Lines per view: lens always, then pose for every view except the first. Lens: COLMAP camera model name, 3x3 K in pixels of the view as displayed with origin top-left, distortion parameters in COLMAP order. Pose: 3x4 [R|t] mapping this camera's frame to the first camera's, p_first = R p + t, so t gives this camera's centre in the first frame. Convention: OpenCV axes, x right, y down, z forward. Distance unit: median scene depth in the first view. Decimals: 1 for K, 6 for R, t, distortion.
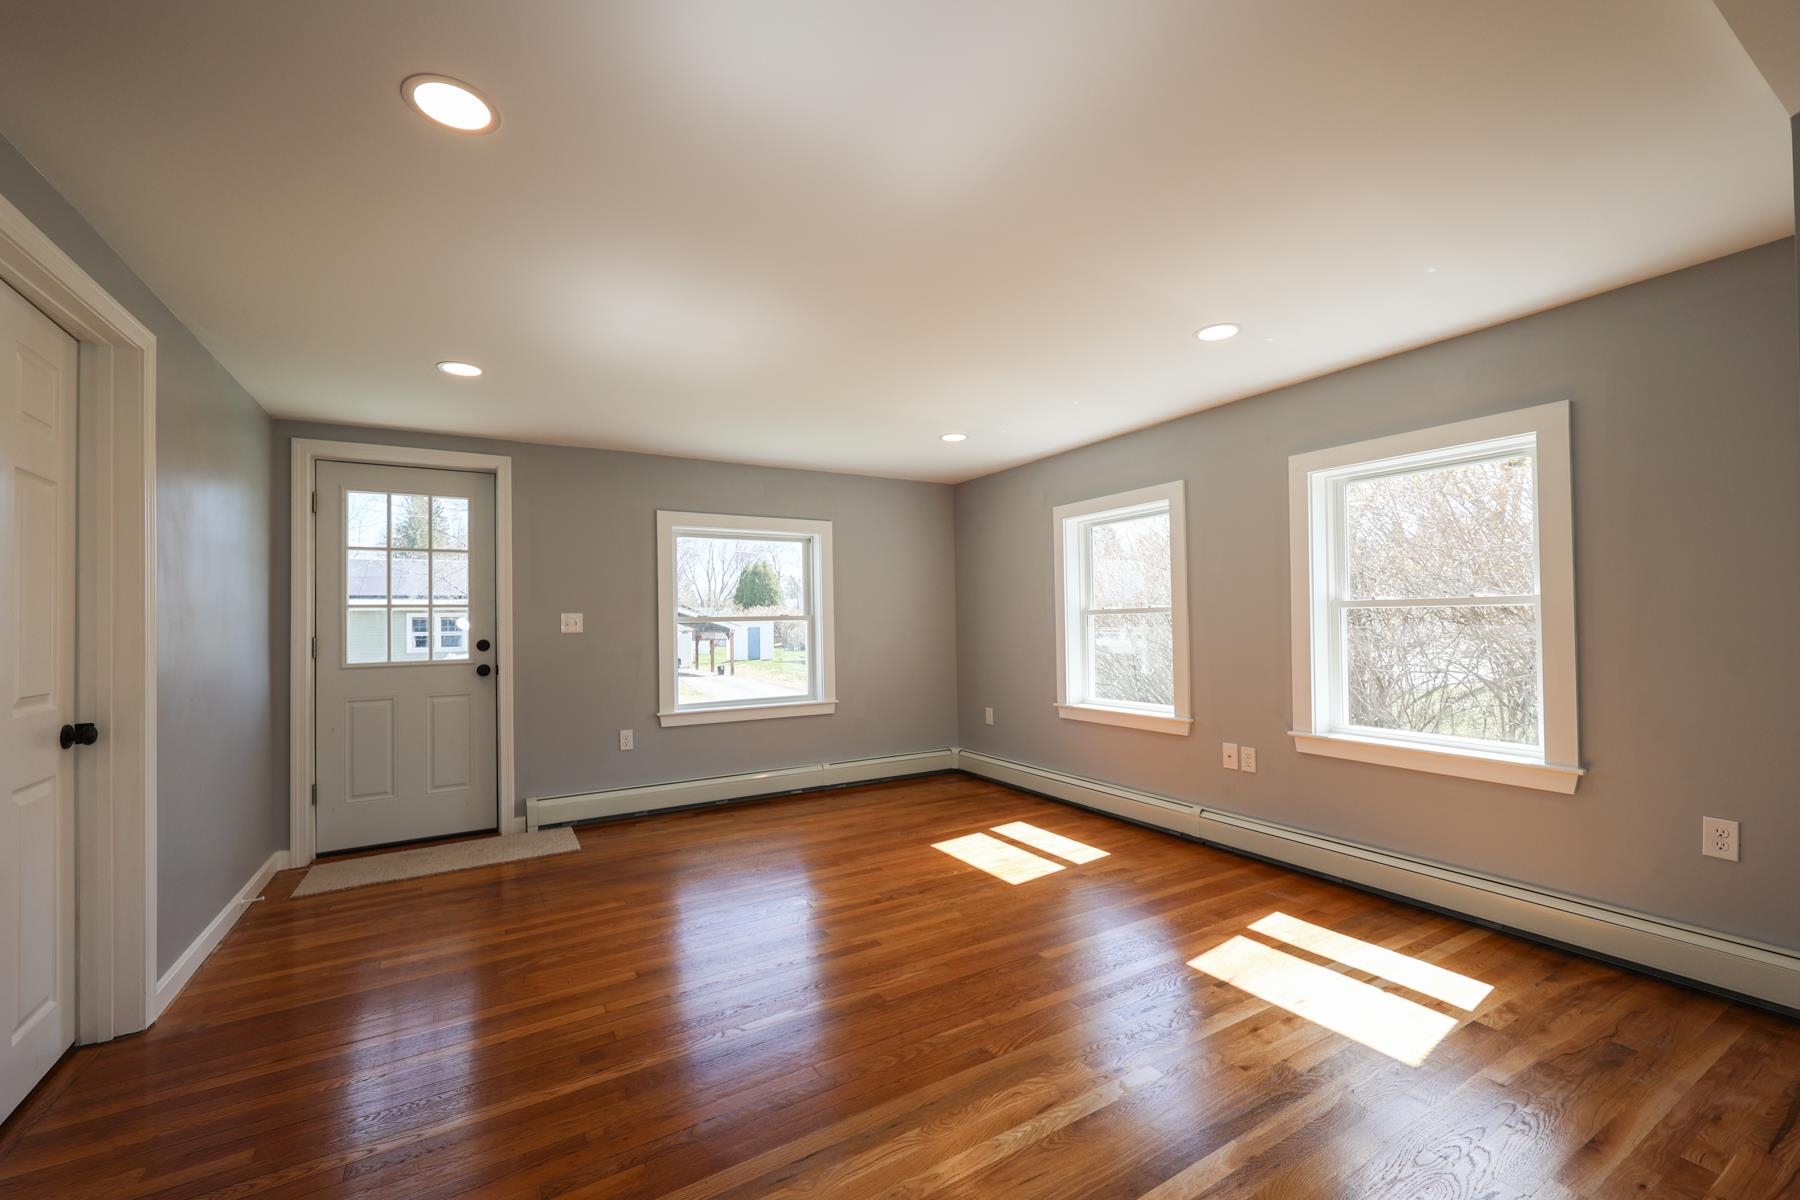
lens RADIAL K [[733.2, 0, 900.0], [0, 733.2, 600.0], [0, 0, 1]] dist [0.000669, 0.000191]
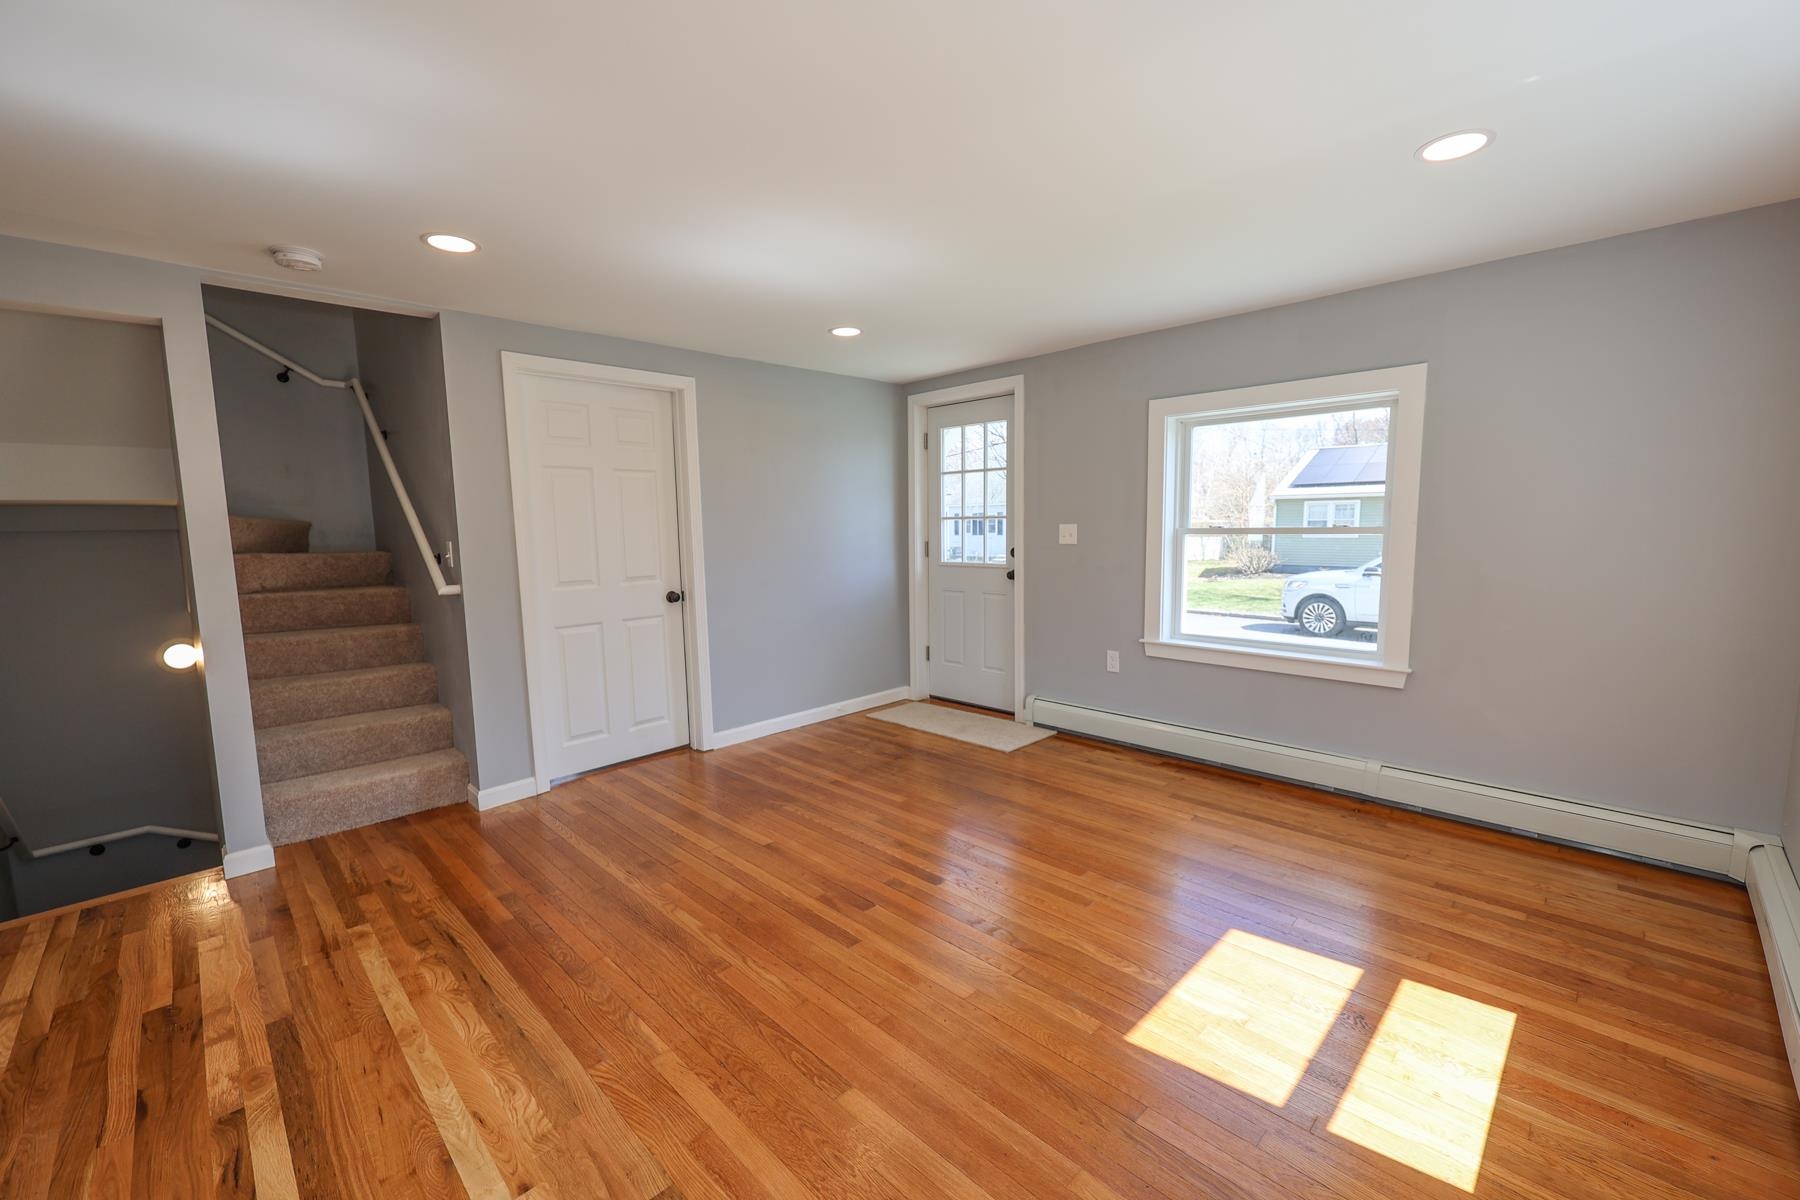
lens RADIAL K [[733.2, 0, 900.0], [0, 733.2, 600.0], [0, 0, 1]] dist [0.000669, 0.000191]
pose [[0.247737, 0.116397, -0.961810, 0.546832], [0.043411, 0.990426, 0.131042, -0.024085], [0.967854, -0.074217, 0.240312, 0.641803]]
